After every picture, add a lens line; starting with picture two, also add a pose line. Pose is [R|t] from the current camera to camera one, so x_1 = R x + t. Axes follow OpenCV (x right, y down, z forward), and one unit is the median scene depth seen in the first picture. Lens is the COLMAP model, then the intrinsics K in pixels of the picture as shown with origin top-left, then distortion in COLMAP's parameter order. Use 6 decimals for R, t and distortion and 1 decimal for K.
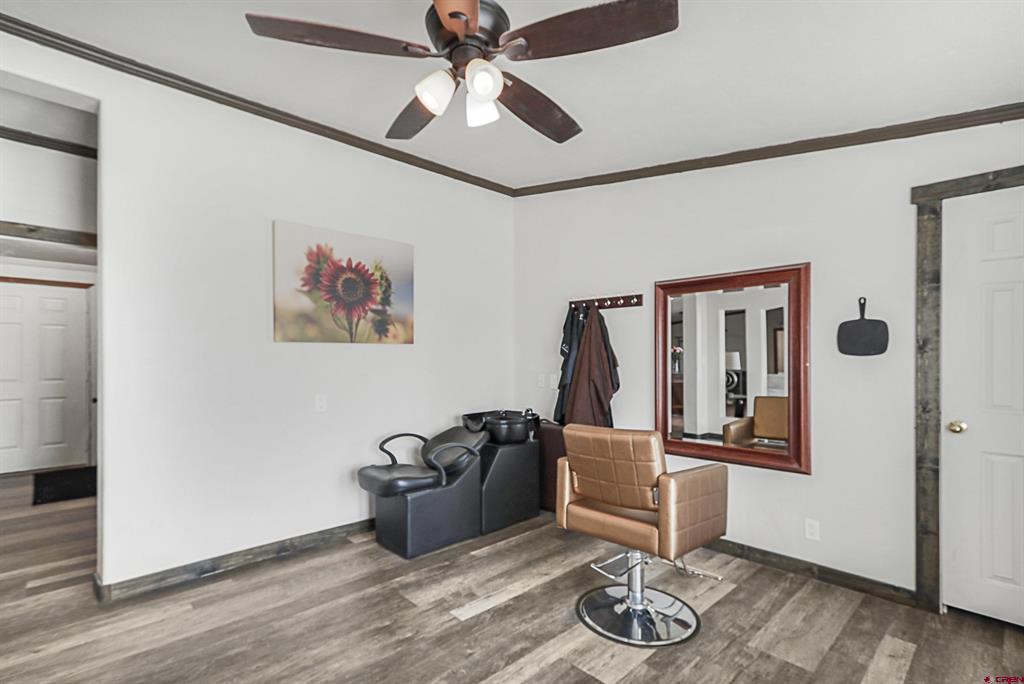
lens RADIAL K [[490.2, 0, 500.7], [0, 490.2, 356.8], [0, 0, 1]] dist [0.006727, 0.003397]
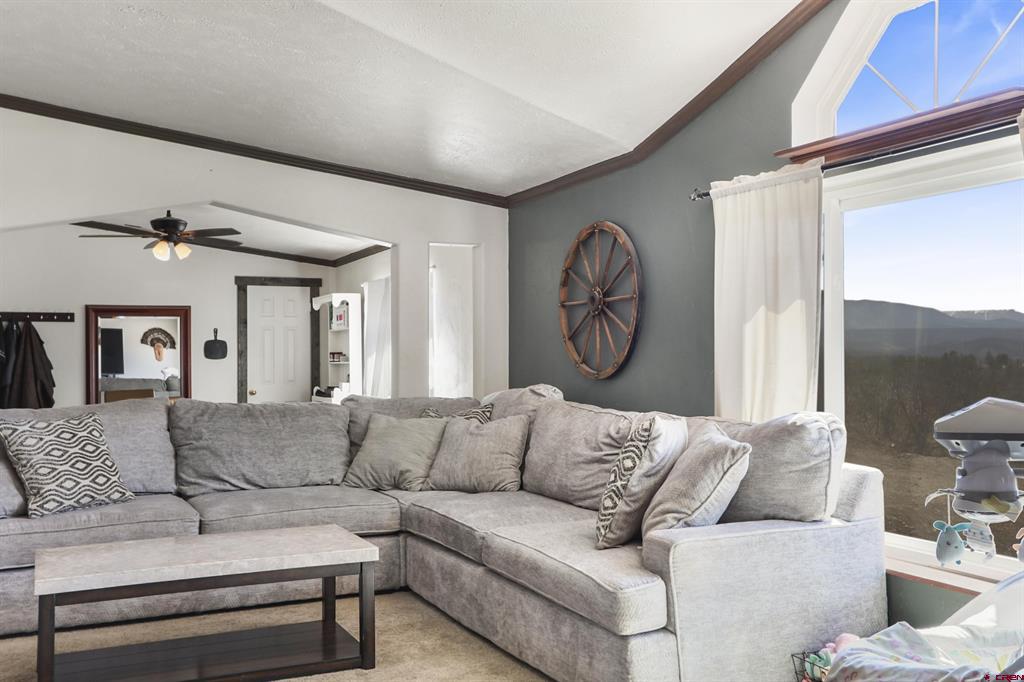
lens RADIAL K [[1012.5, 0, 491.4], [0, 1012.5, 350.8], [0, 0, 1]] dist [0.050173, 0.000000]
pose [[0.327680, -0.000040, 0.944789, -2.506354], [0.006507, 0.999976, -0.002214, -0.017195], [-0.944766, 0.006873, 0.327673, -1.231289]]
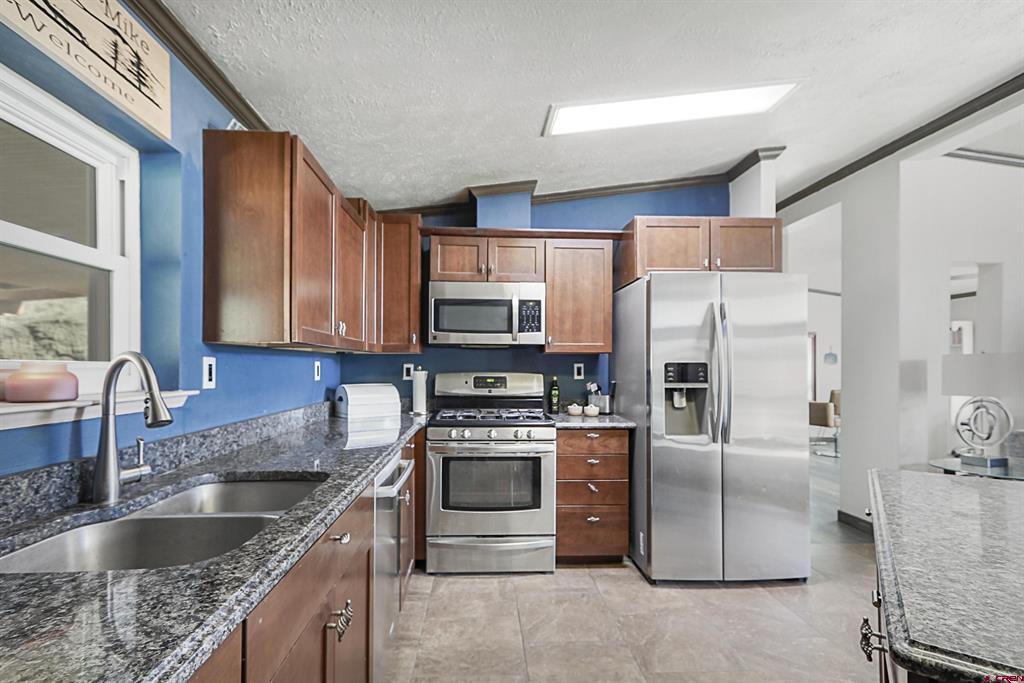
lens RADIAL K [[490.2, 0, 506.1], [0, 490.2, 362.4], [0, 0, 1]] dist [0.006727, 0.003397]
pose [[0.634506, 0.002374, 0.772914, -2.768987], [-0.007403, 0.999968, 0.003005, -0.011256], [-0.772882, -0.007629, 0.634504, 0.598777]]
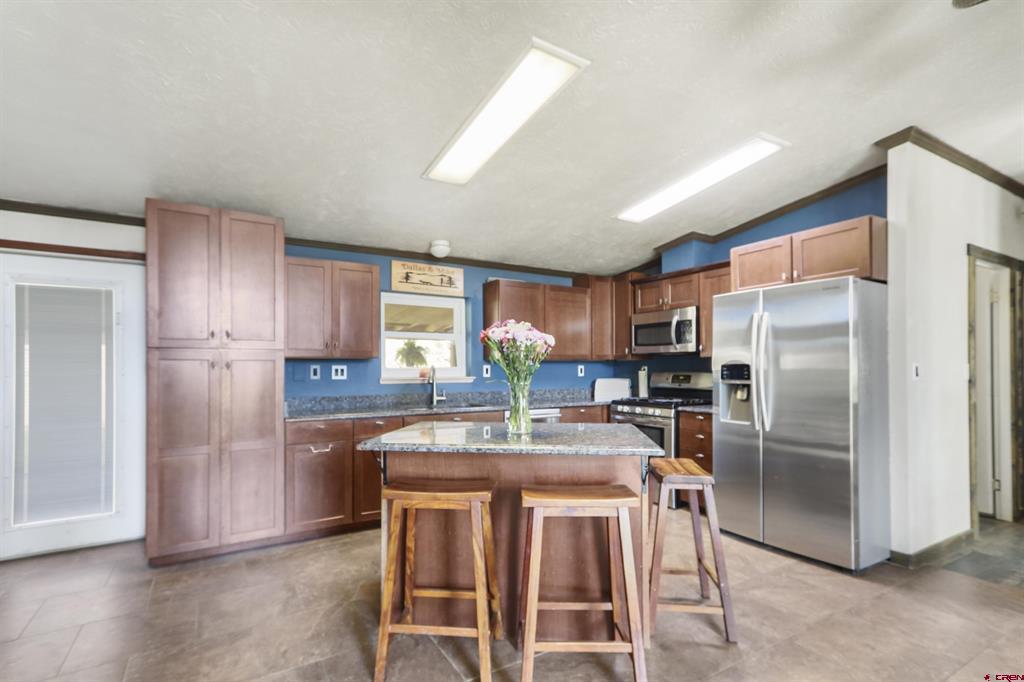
lens RADIAL K [[490.2, 0, 502.9], [0, 490.2, 368.0], [0, 0, 1]] dist [0.006727, 0.003397]
pose [[0.980100, -0.008548, -0.198322, -2.109422], [0.009883, 0.999935, 0.005742, -0.012665], [0.198260, -0.007587, 0.980120, -0.410859]]
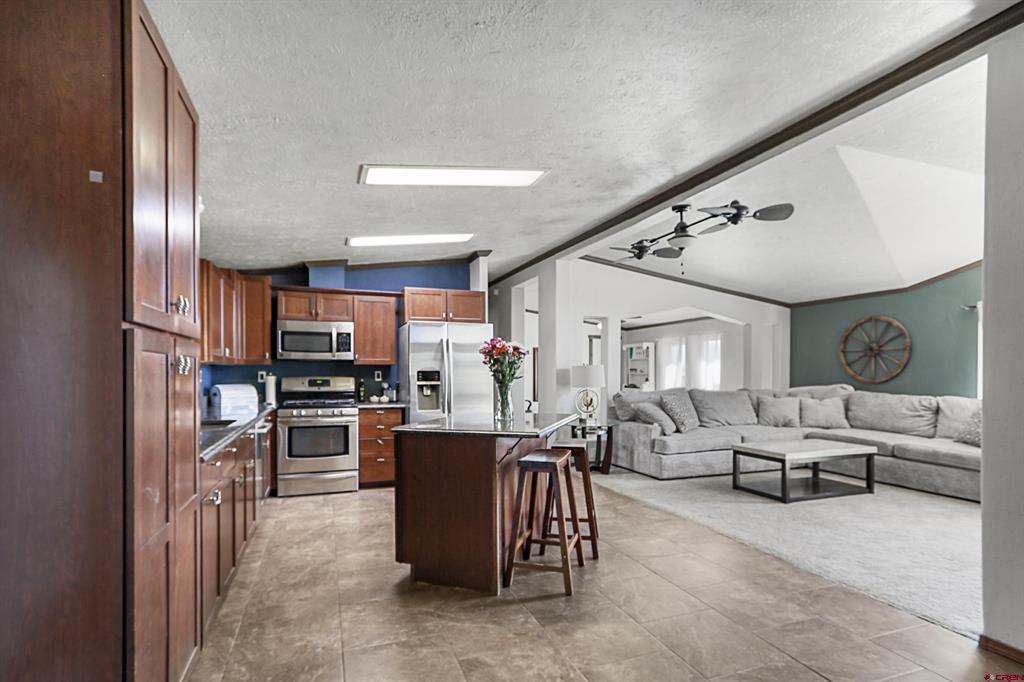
lens RADIAL K [[490.2, 0, 501.8], [0, 490.2, 377.9], [0, 0, 1]] dist [0.006727, 0.003397]
pose [[0.383666, -0.015439, 0.923343, -3.373715], [-0.006378, 0.999792, 0.019367, -0.019757], [-0.923450, -0.013319, 0.383488, -0.016365]]
